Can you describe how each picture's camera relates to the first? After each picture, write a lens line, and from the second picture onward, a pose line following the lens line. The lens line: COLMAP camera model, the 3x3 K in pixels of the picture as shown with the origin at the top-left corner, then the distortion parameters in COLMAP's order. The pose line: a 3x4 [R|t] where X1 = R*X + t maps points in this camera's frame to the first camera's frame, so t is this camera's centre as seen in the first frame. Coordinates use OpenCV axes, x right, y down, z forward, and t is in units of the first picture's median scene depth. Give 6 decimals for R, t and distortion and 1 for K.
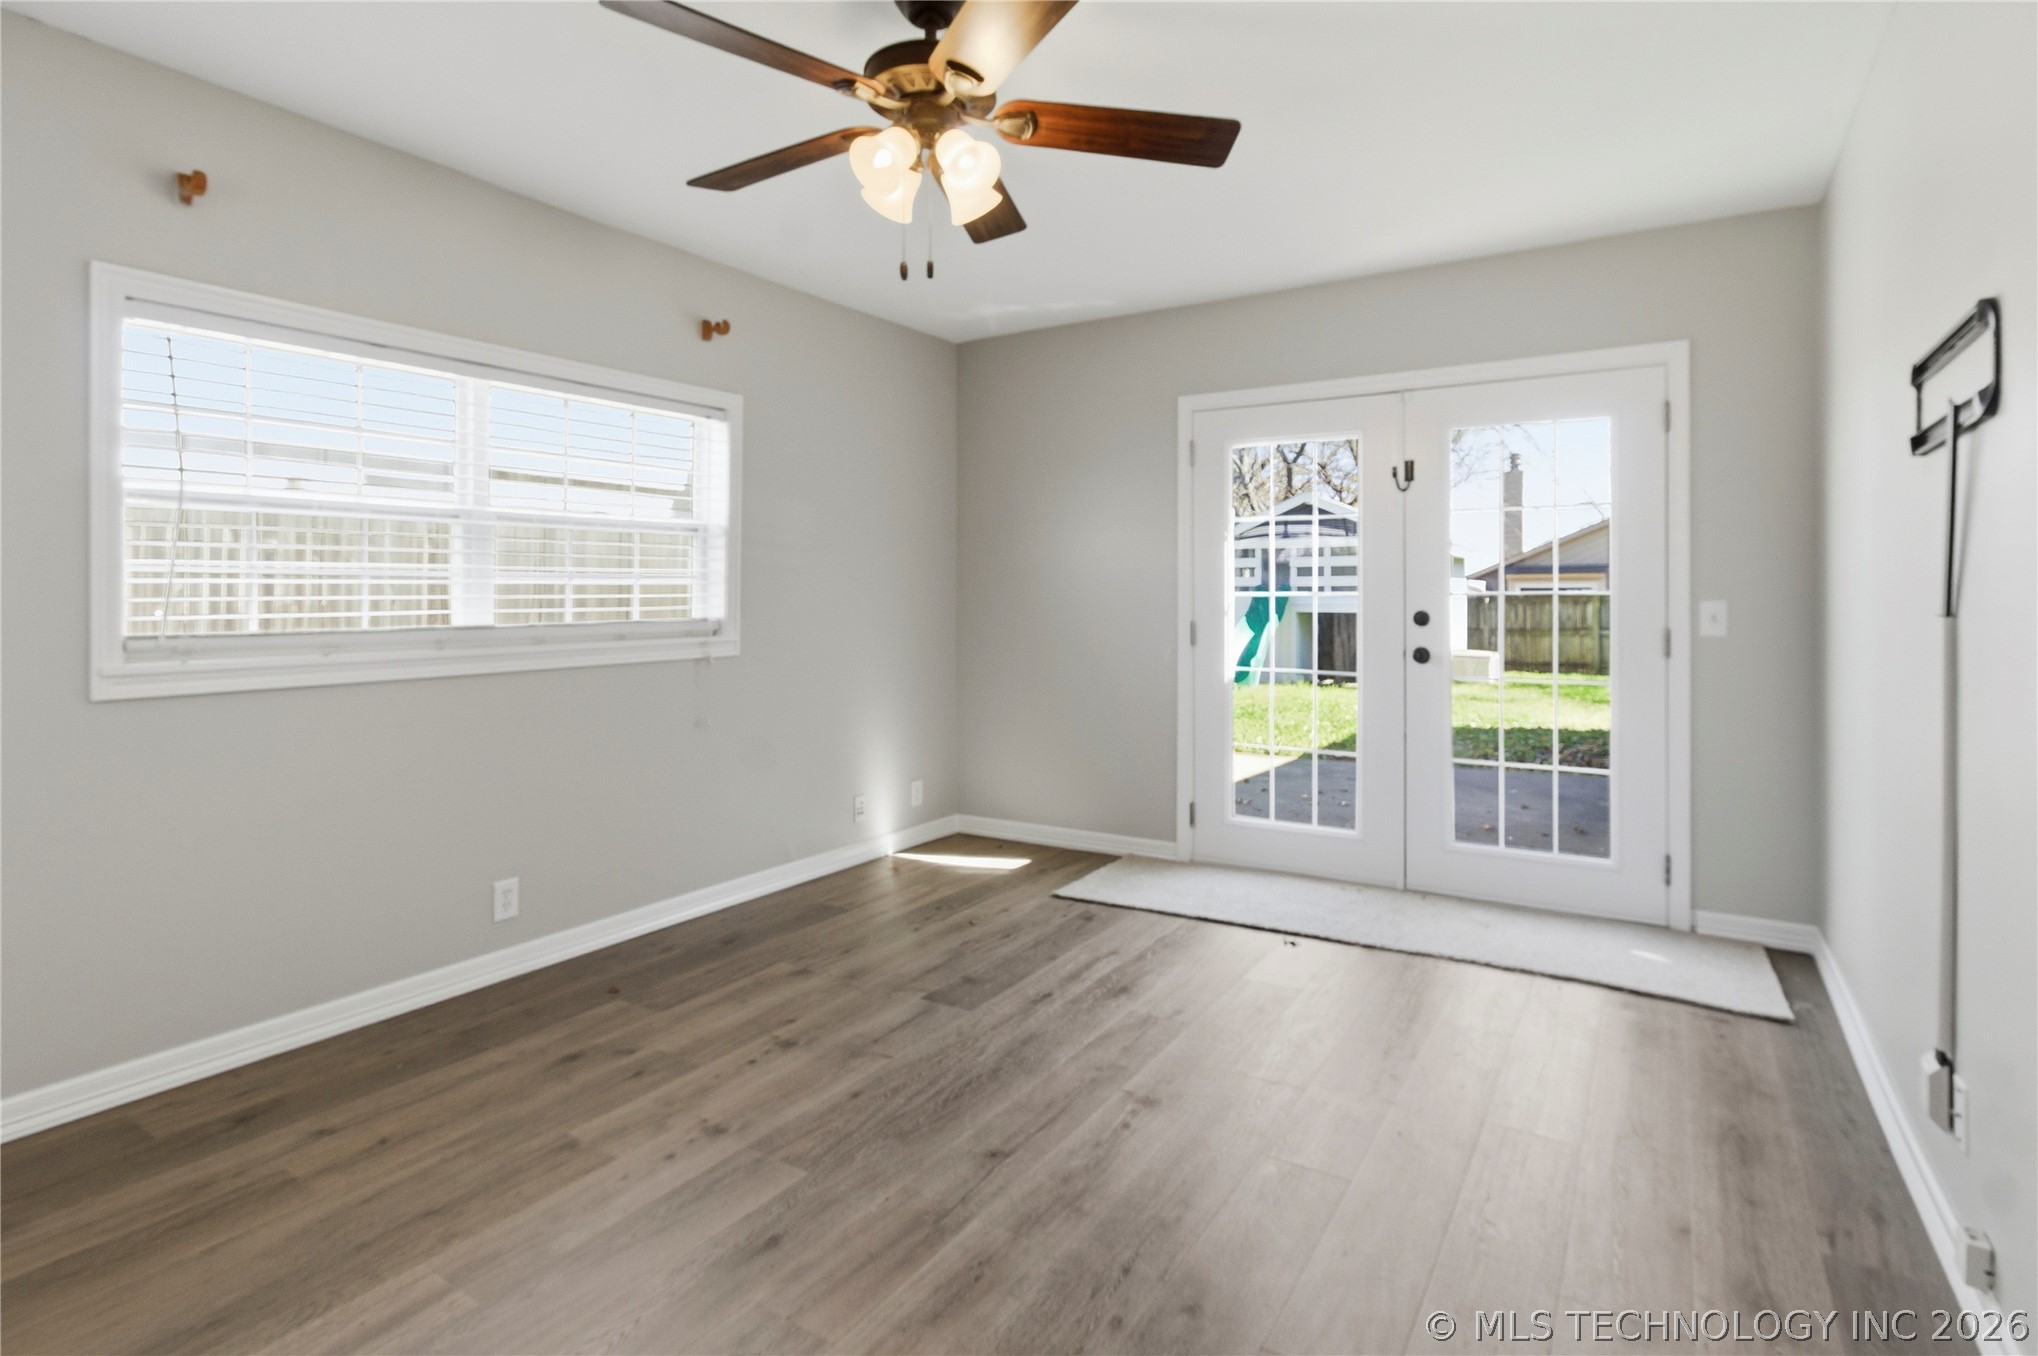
lens RADIAL K [[983.8, 0, 1037.8], [0, 983.8, 600.4], [0, 0, 1]] dist [-0.000985, 0.000406]
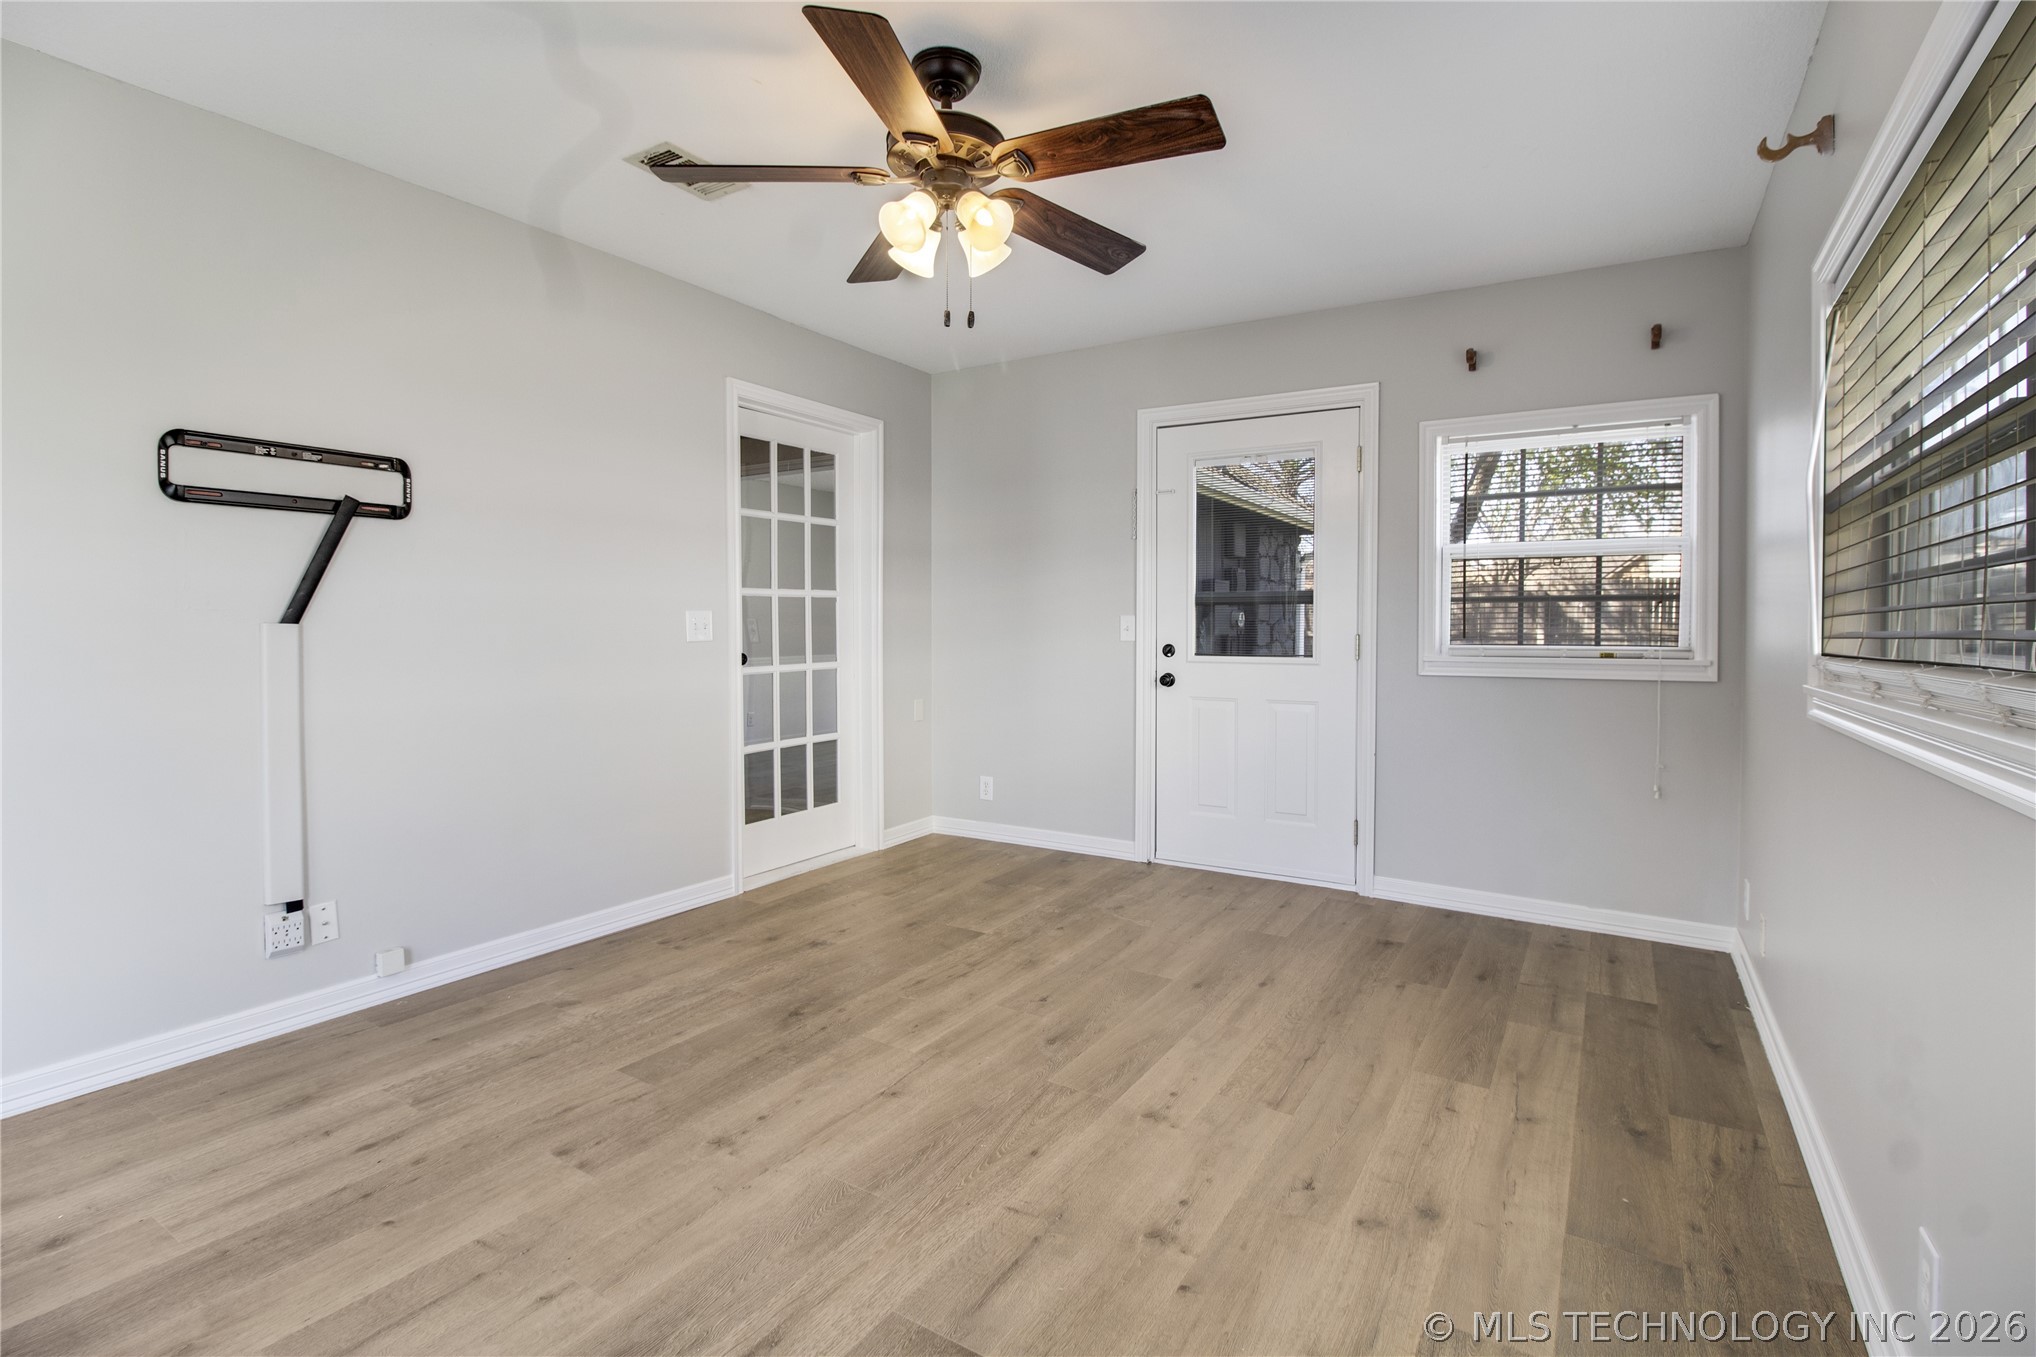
lens RADIAL K [[974.1, 0, 1024.8], [0, 974.1, 675.2], [0, 0, 1]] dist [0.000540, 0.000047]
pose [[-0.999996, -0.002597, 0.000784, -0.186849], [-0.002553, 0.998655, 0.051776, 0.013370], [-0.000917, 0.051774, -0.998658, 1.994972]]
